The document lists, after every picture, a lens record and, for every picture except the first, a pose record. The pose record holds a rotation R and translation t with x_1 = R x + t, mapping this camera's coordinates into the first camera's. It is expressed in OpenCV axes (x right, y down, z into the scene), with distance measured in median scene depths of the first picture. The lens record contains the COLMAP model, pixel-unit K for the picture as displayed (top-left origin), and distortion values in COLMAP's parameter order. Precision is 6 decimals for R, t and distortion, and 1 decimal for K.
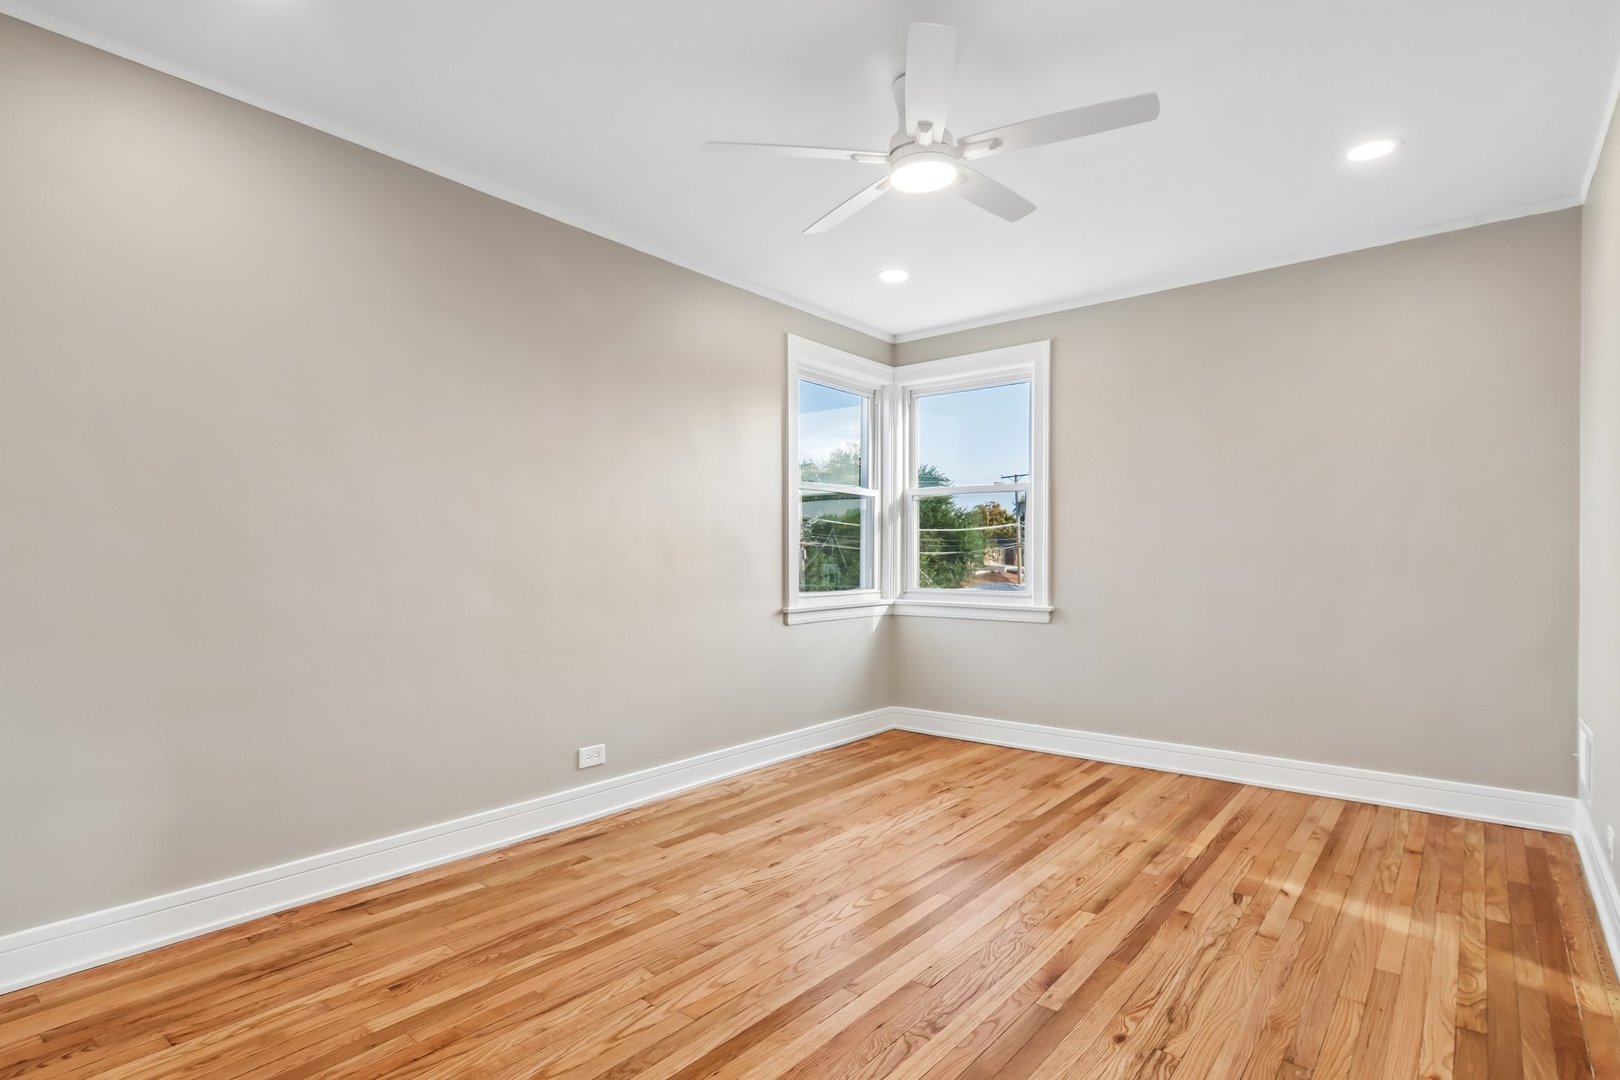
lens RADIAL K [[820.7, 0, 818.8], [0, 820.7, 554.3], [0, 0, 1]] dist [-0.000578, -0.001132]
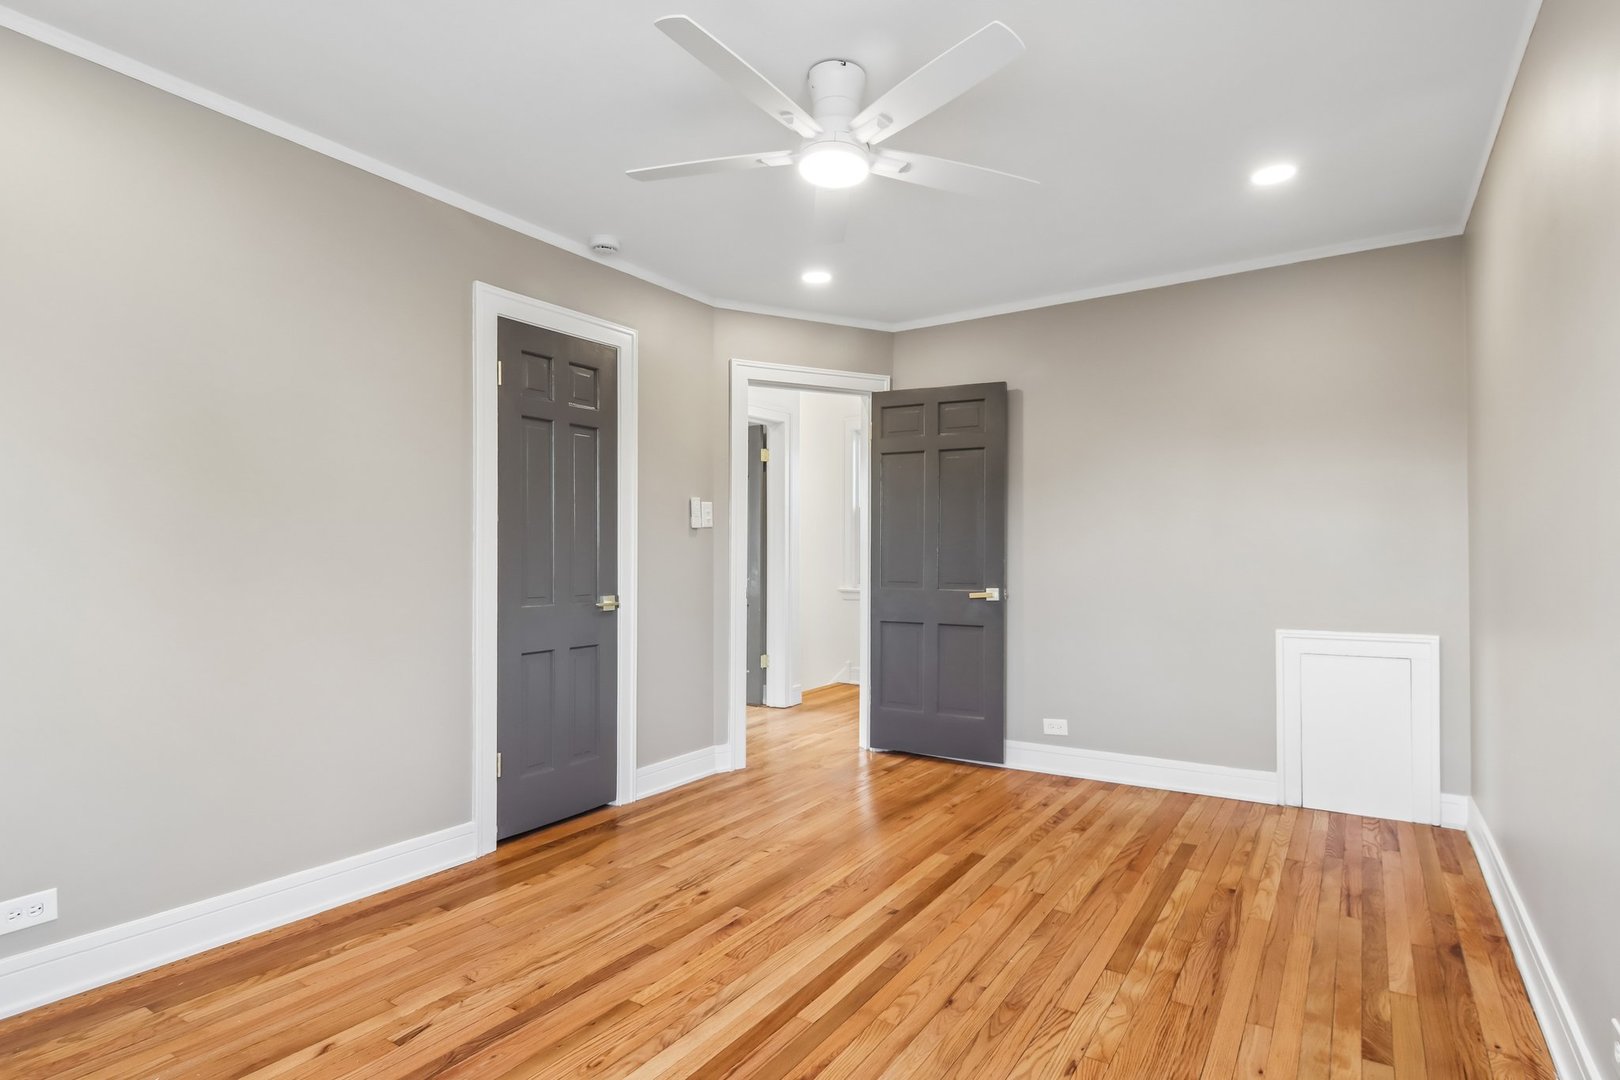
lens RADIAL K [[820.7, 0, 818.8], [0, 820.7, 554.3], [0, 0, 1]] dist [-0.000578, -0.001132]
pose [[-0.995145, 0.003143, -0.098374, 0.252283], [0.003458, 0.999989, -0.003034, -0.011533], [0.098363, -0.003359, -0.995145, 2.069896]]
